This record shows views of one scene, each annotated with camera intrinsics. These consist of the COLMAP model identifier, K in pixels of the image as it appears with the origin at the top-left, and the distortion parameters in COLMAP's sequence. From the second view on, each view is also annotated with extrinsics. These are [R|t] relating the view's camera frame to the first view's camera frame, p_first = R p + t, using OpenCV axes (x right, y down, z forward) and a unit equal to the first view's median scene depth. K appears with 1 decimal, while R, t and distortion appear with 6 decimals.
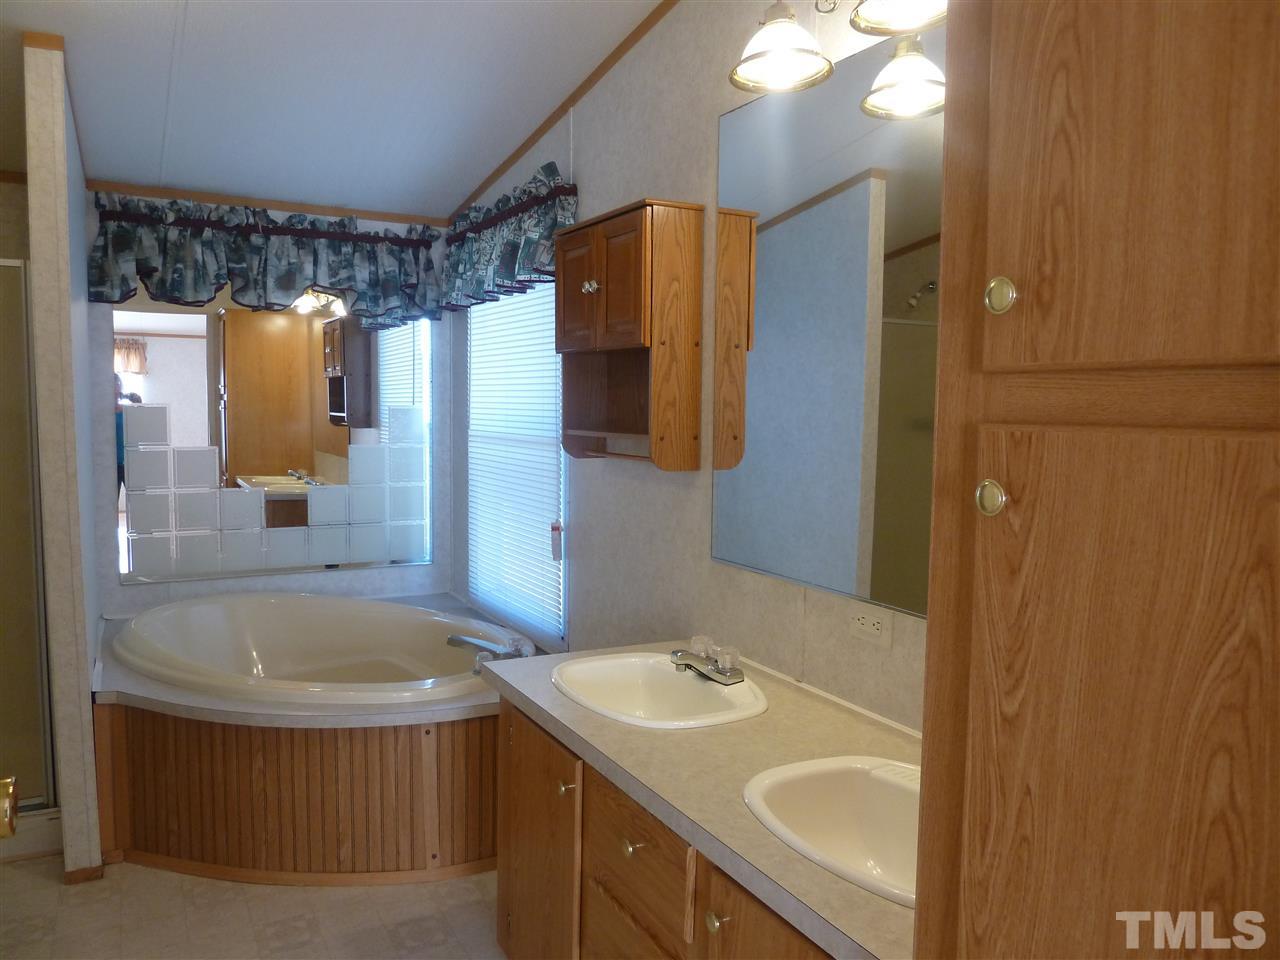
lens RADIAL K [[946.9, 0, 639.5], [0, 946.9, 481.9], [0, 0, 1]] dist [-0.037079, -0.002367]
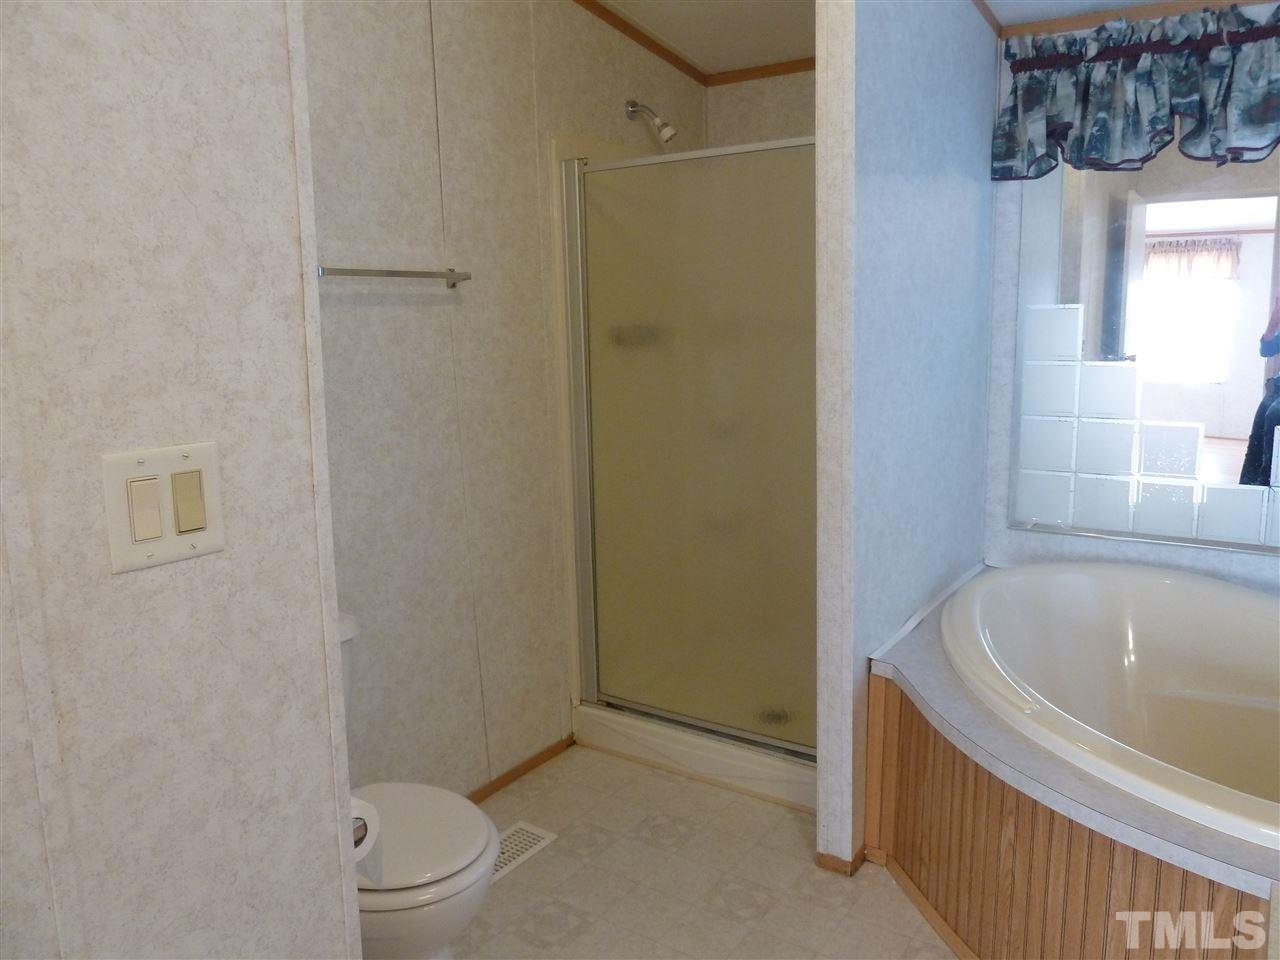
lens RADIAL K [[946.9, 0, 640.7], [0, 946.9, 476.9], [0, 0, 1]] dist [-0.037079, -0.002367]
pose [[0.455332, 0.126337, -0.881313, 0.027831], [-0.049284, 0.991940, 0.116733, -0.015590], [0.888957, -0.009718, 0.457888, 0.337956]]
